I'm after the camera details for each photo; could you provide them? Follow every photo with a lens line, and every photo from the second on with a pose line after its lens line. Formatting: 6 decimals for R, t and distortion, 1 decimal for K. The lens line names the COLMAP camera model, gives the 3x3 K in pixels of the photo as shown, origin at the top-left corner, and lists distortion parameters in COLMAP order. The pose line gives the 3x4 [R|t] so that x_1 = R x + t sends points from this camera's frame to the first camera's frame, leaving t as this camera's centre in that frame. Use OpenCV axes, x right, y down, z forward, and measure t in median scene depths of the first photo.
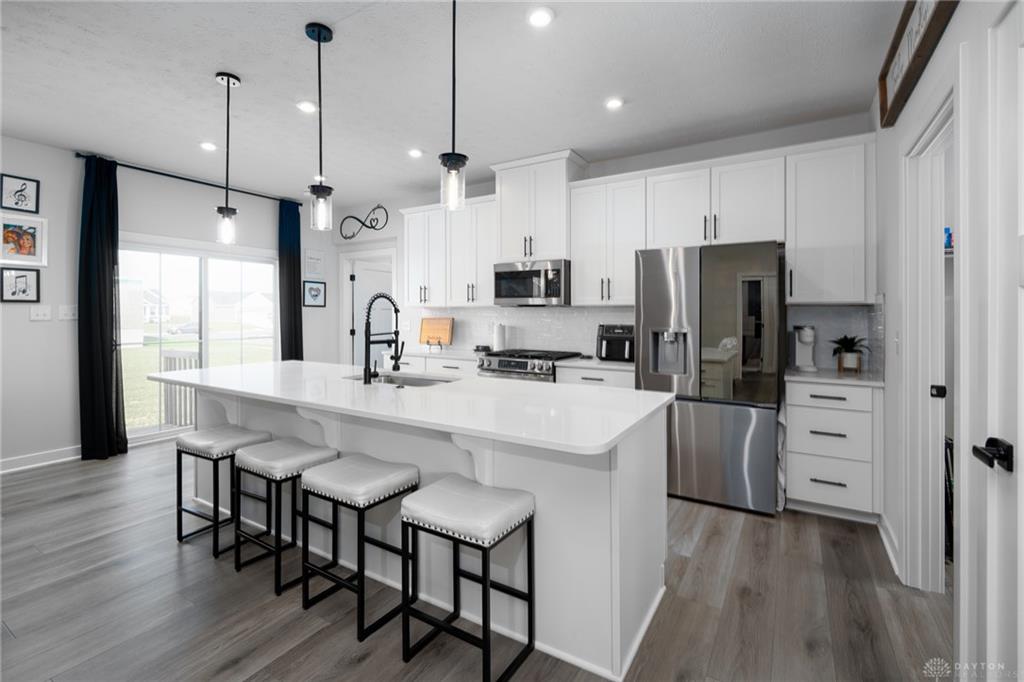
lens RADIAL K [[463.3, 0, 512.3], [0, 463.3, 313.8], [0, 0, 1]] dist [-0.002722, -0.000300]
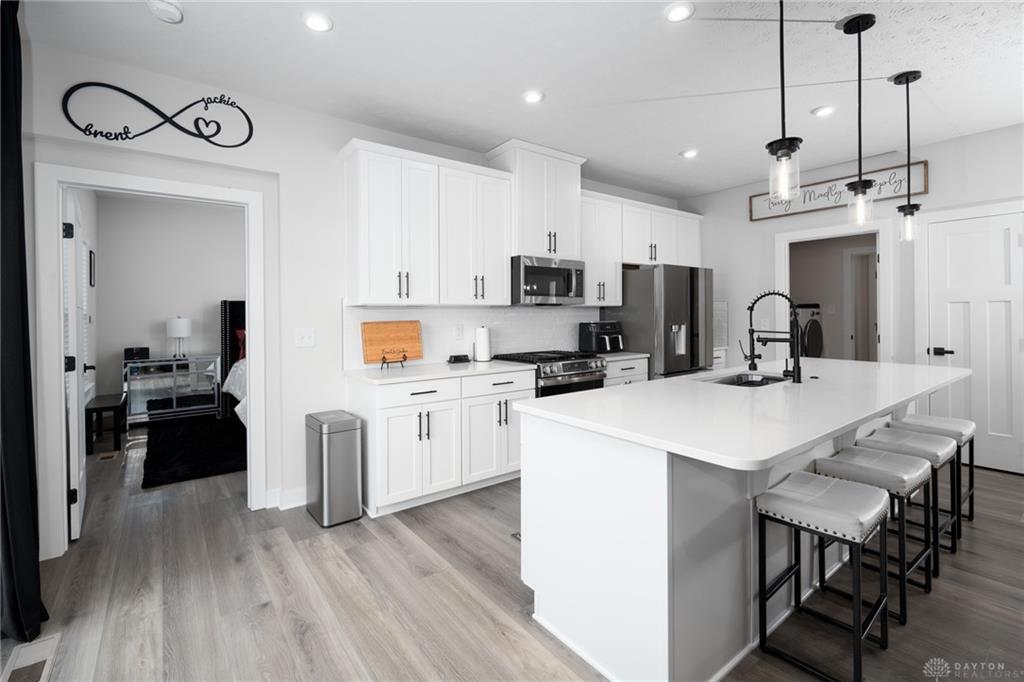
lens RADIAL K [[463.3, 0, 512.3], [0, 463.3, 313.8], [0, 0, 1]] dist [-0.002722, -0.000300]
pose [[0.356156, -0.009302, 0.934380, -0.803471], [0.007436, 0.999947, 0.007120, -0.005707], [-0.934397, 0.004412, 0.356206, 0.671719]]
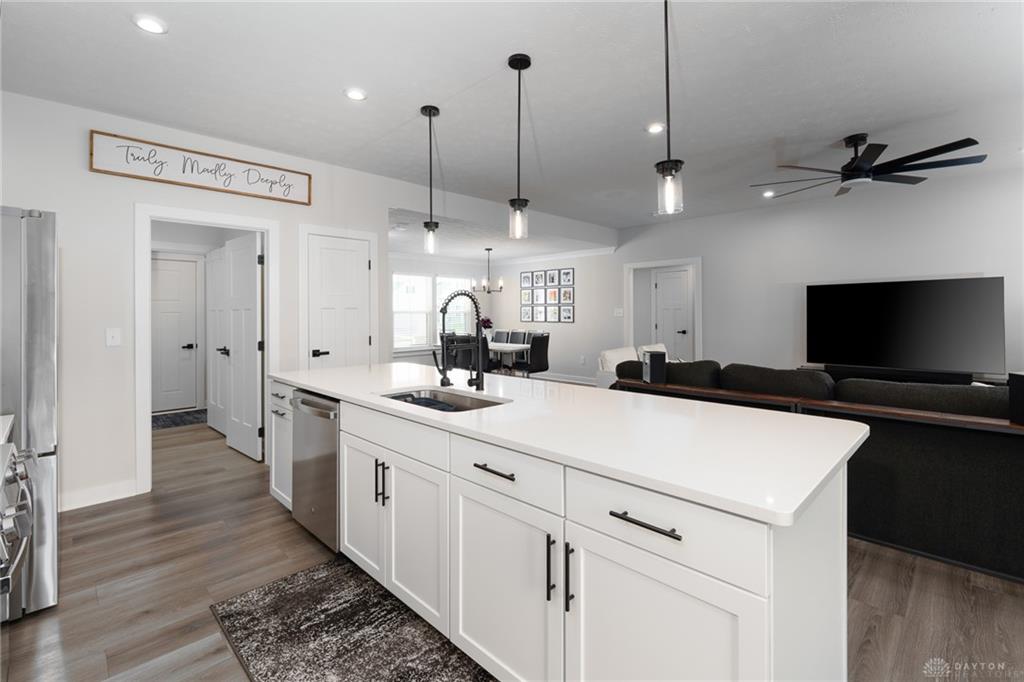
lens RADIAL K [[451.8, 0, 508.5], [0, 451.8, 314.6], [0, 0, 1]] dist [-0.000243, -0.000092]
pose [[-0.972653, 0.000805, 0.232260, -0.347296], [0.000602, 0.999999, -0.000946, -0.001542], [-0.232261, -0.000780, -0.972653, 1.010901]]
